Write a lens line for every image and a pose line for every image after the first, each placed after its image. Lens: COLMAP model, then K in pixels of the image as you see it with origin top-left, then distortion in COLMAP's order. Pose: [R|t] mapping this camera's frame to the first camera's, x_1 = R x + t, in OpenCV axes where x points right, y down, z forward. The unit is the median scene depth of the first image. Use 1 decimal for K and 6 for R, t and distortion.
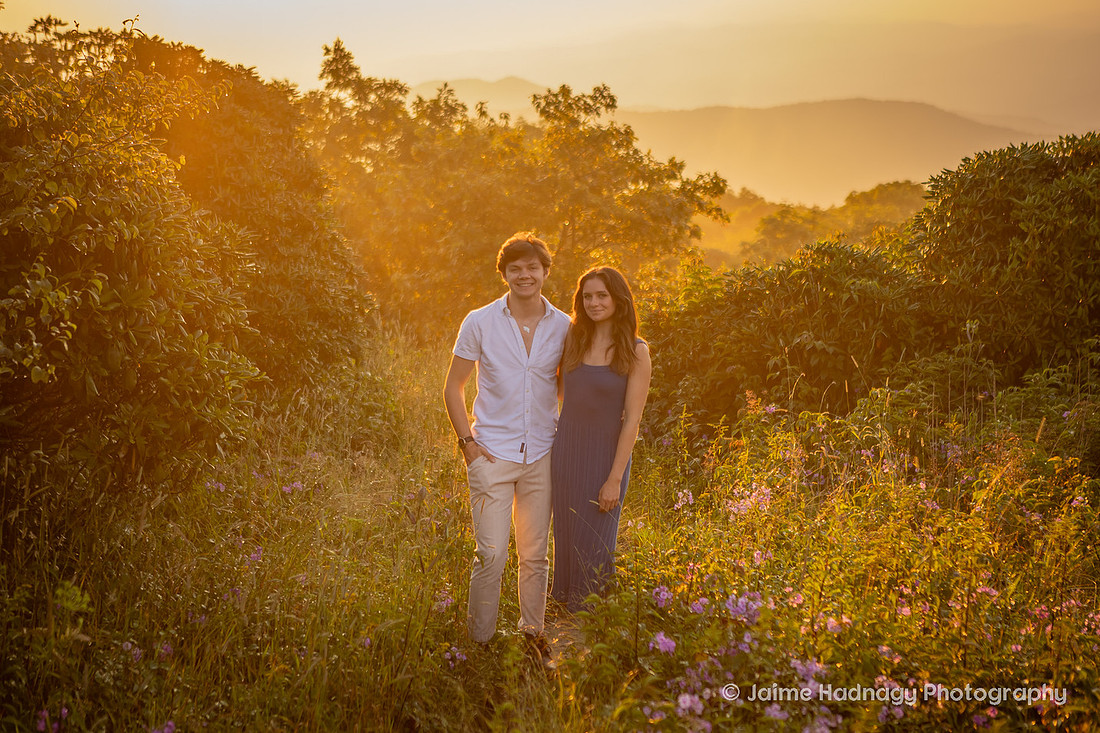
lens RADIAL K [[1977.1, 0, 573.5], [0, 1977.1, 359.9], [0, 0, 1]] dist [0.106978, 0.000000]
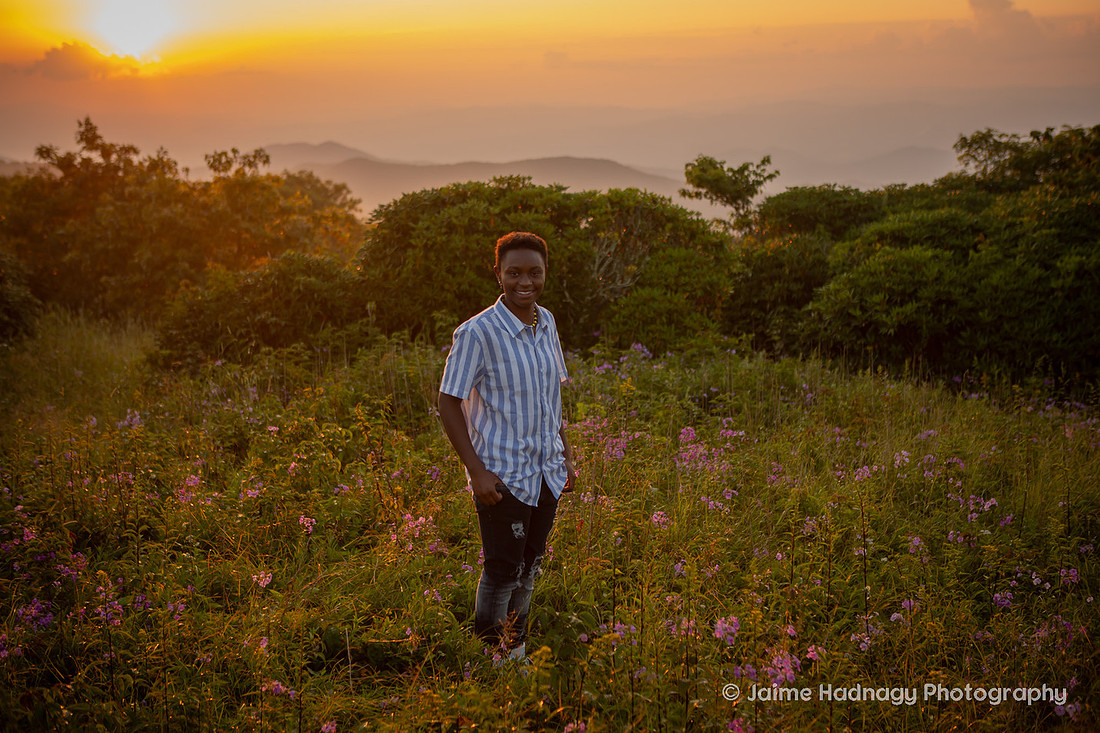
lens RADIAL K [[1338.6, 0, 550.1], [0, 1338.6, 362.2], [0, 0, 1]] dist [-0.011183, 0.000000]
pose [[0.991590, -0.019509, 0.127941, 0.195069], [0.016729, 0.999601, 0.022765, 0.004793], [-0.128334, -0.020433, 0.991520, -0.048252]]
